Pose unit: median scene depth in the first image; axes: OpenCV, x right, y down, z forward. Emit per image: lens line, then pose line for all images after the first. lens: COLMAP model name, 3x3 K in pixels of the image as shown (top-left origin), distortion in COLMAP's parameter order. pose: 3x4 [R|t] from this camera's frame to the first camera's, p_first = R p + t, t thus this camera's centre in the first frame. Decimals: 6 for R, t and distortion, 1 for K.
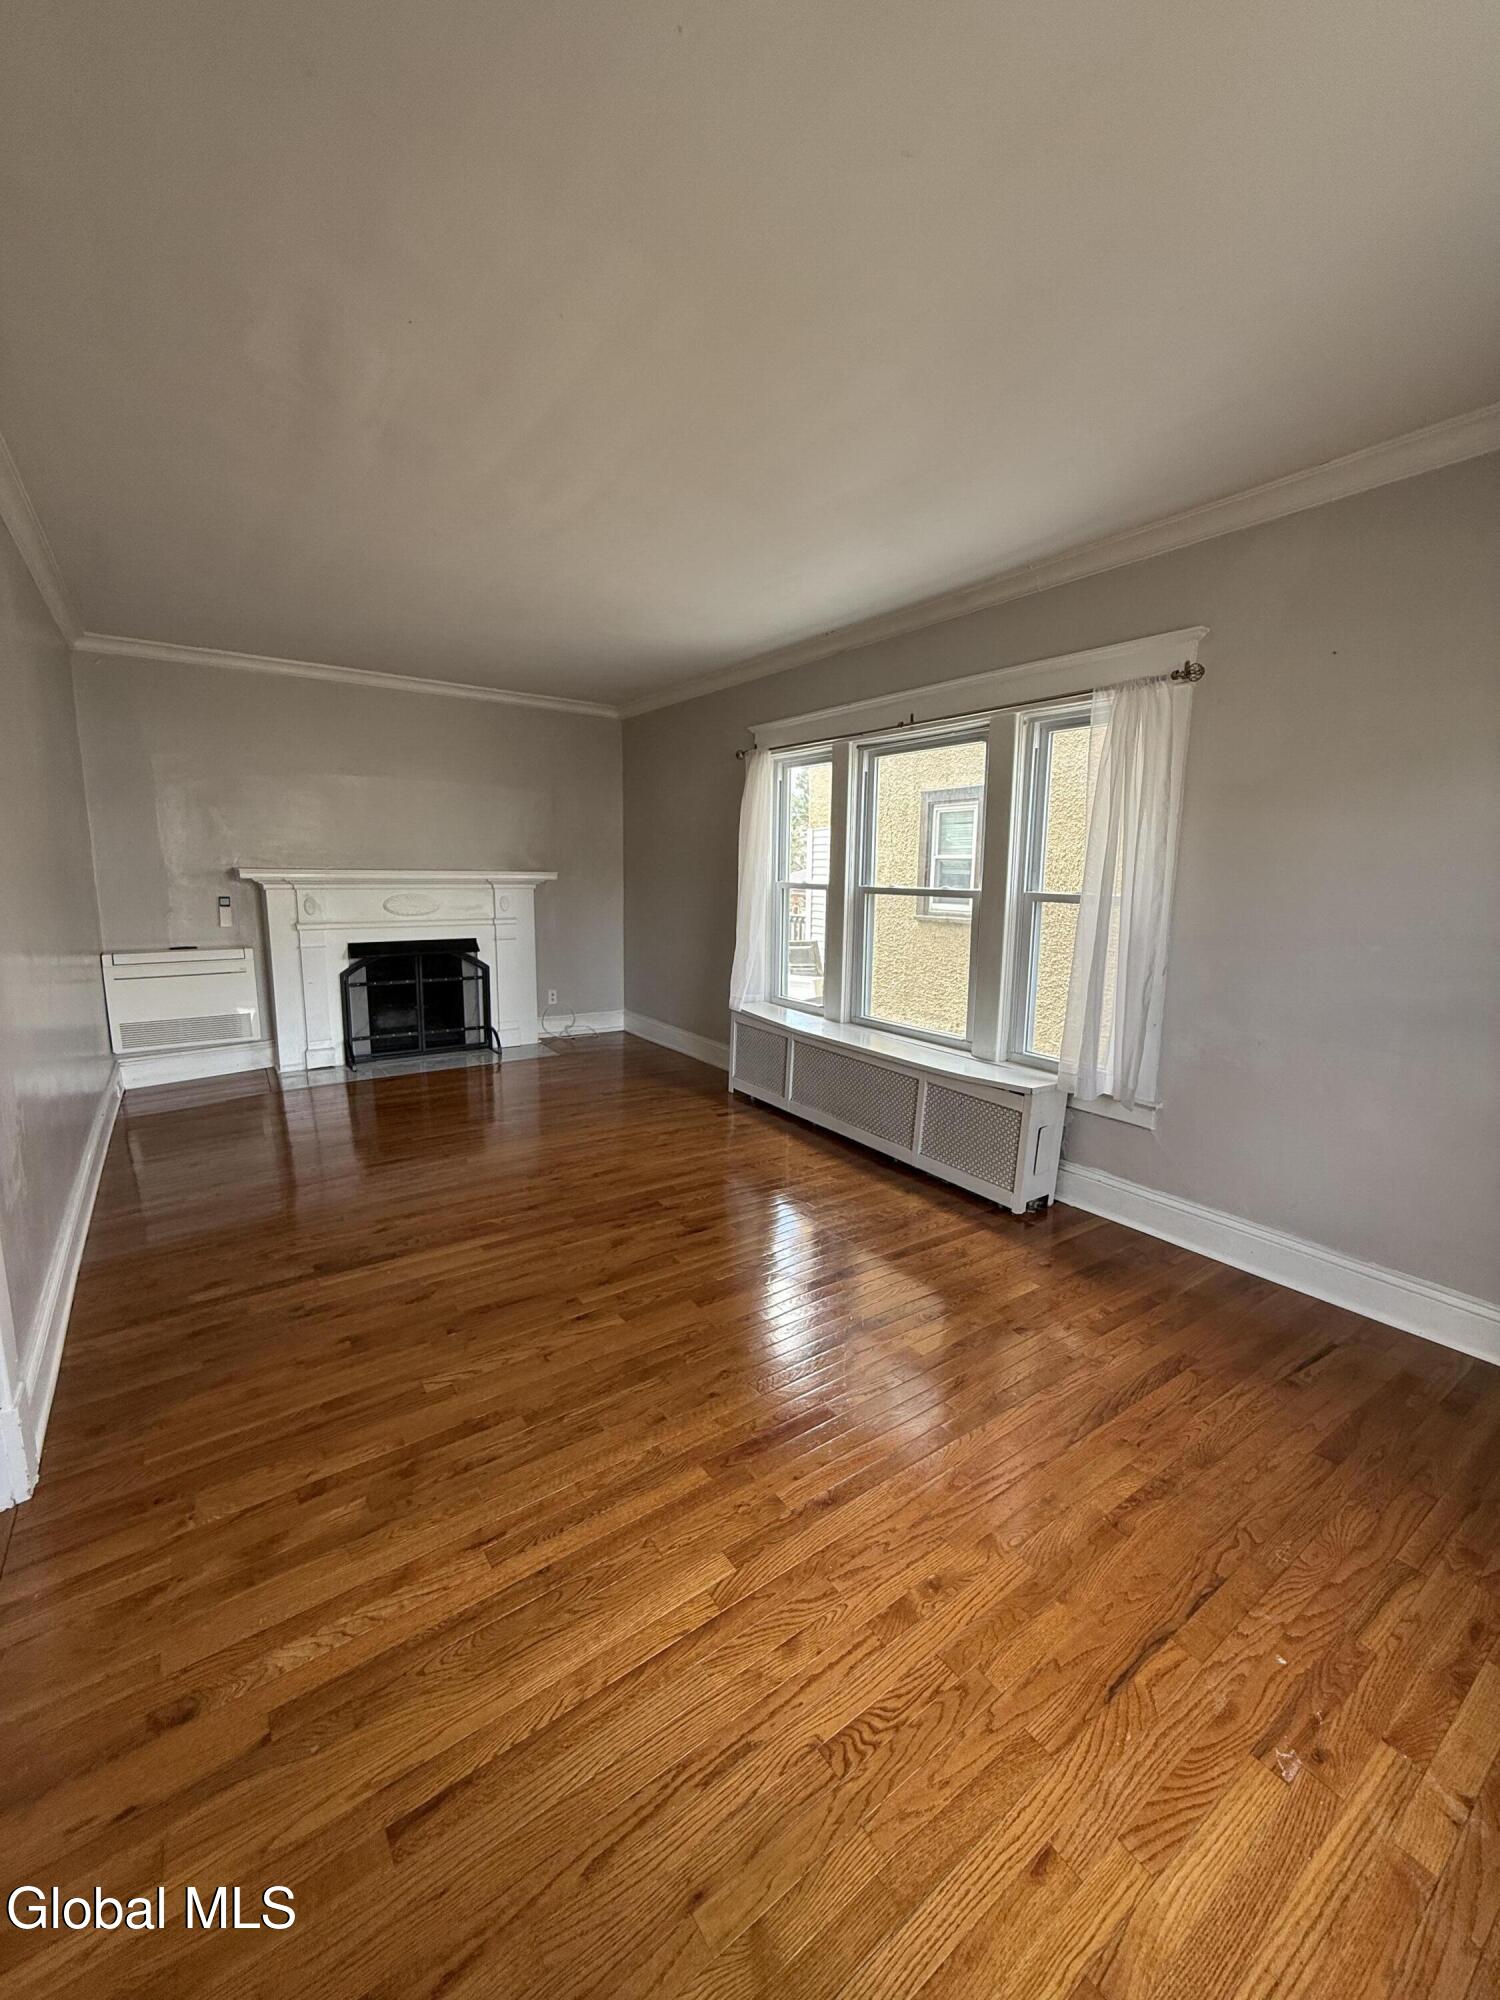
lens RADIAL K [[794.8, 0, 757.2], [0, 794.8, 992.1], [0, 0, 1]] dist [0.000175, -0.000324]
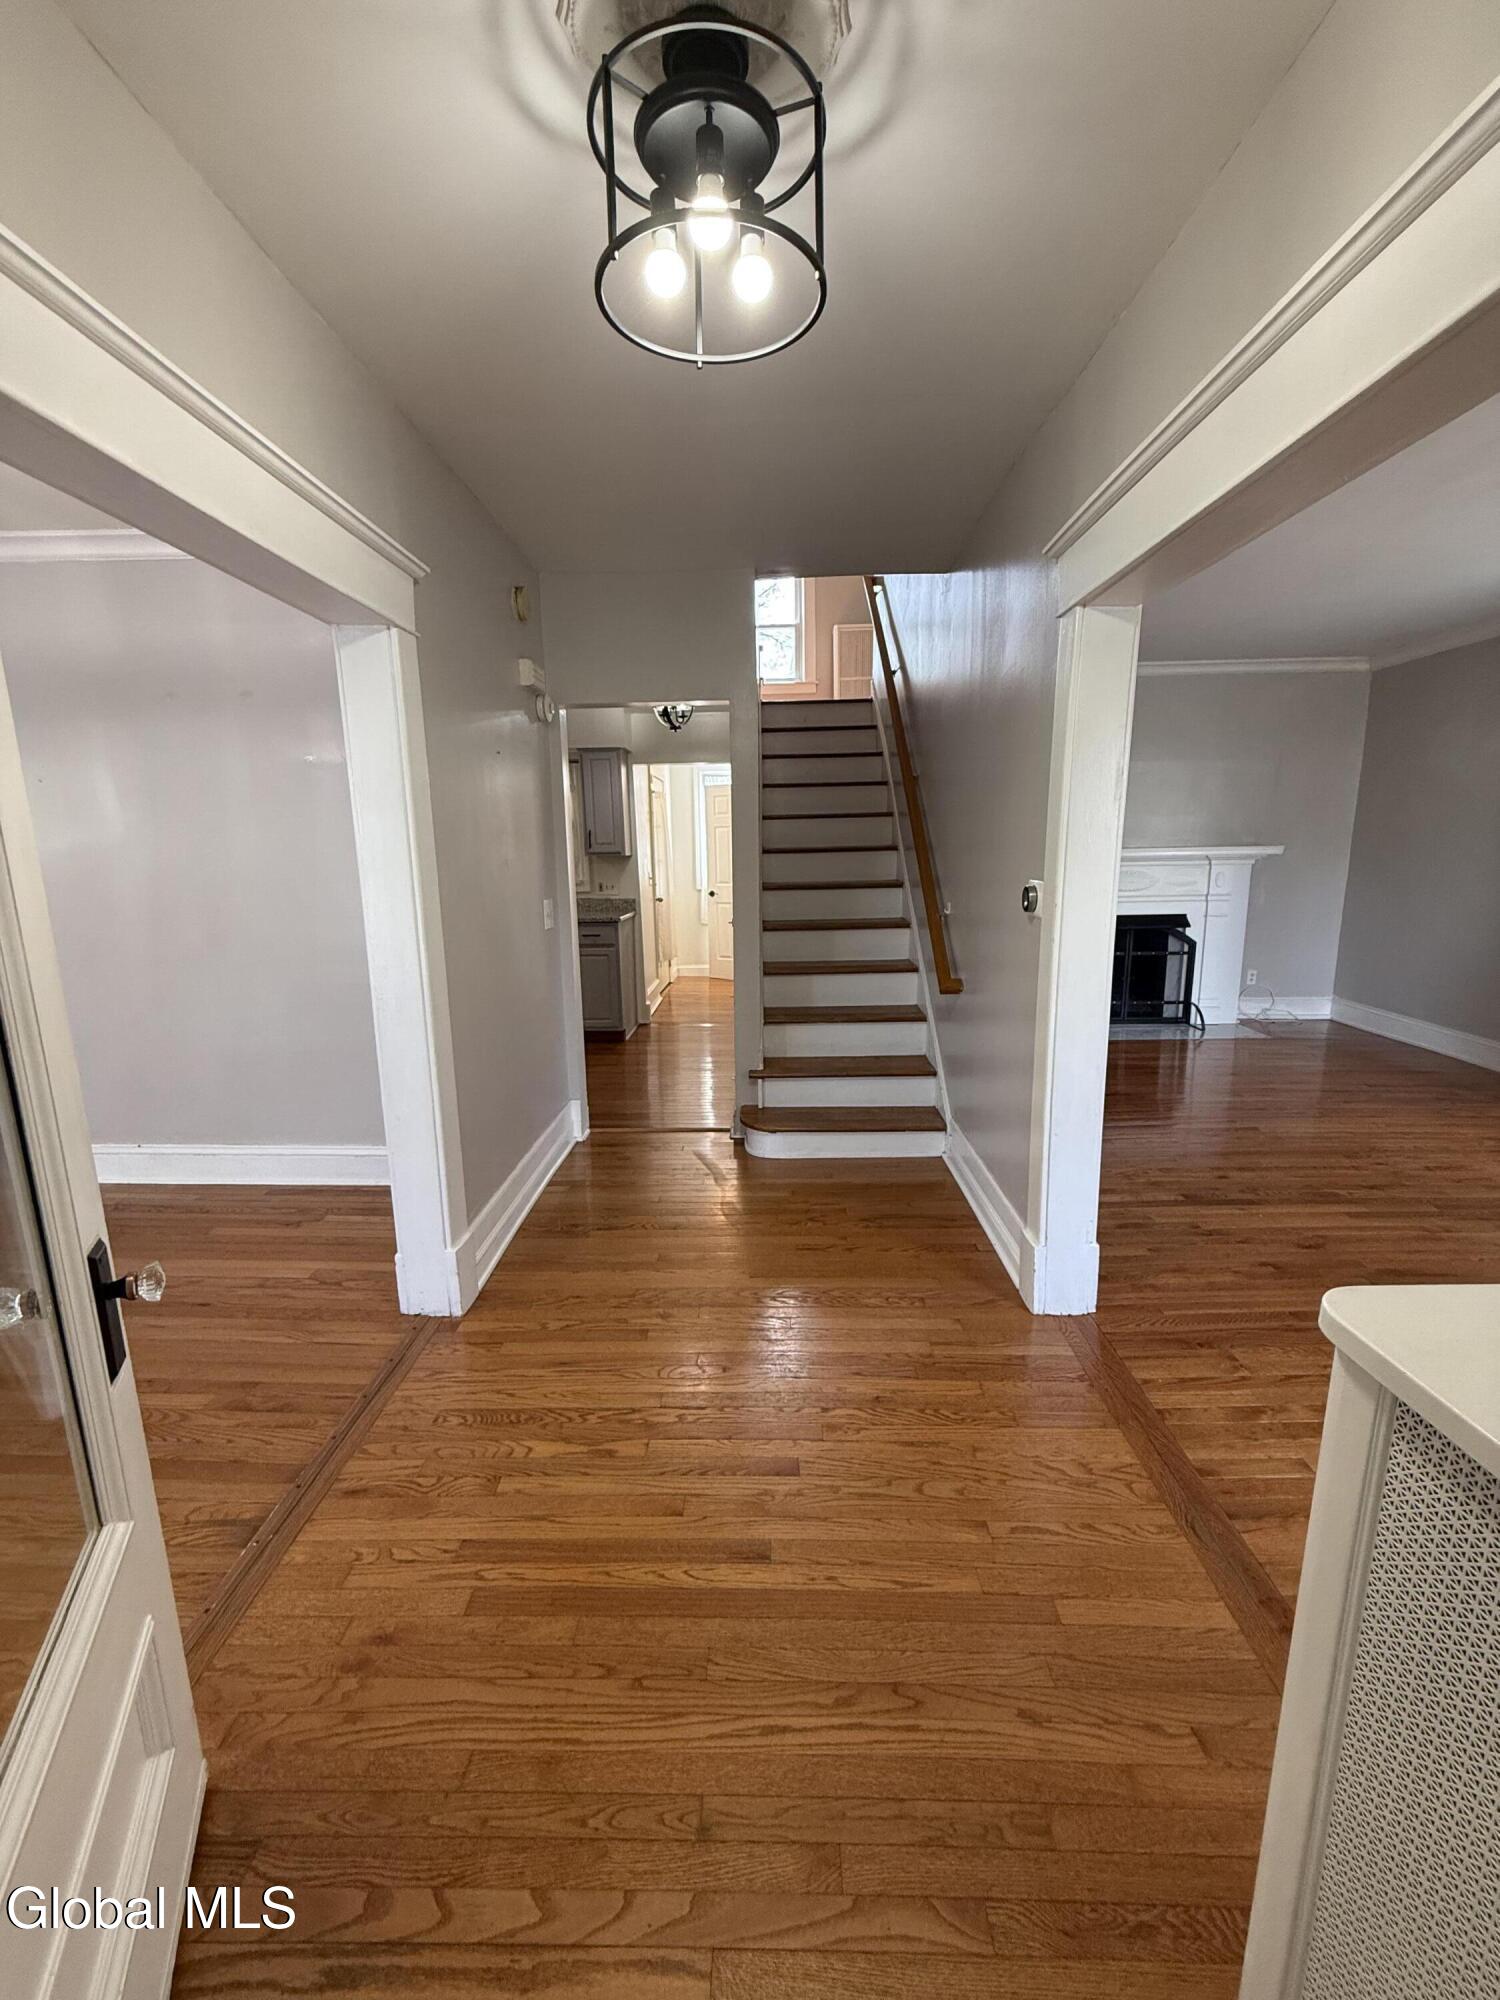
lens RADIAL K [[794.8, 0, 757.2], [0, 794.8, 992.1], [0, 0, 1]] dist [0.000175, -0.000324]
pose [[0.799961, 0.076028, -0.595215, -0.180304], [-0.058282, 0.997095, 0.049031, 0.013525], [0.597214, -0.004532, 0.802069, -0.139852]]
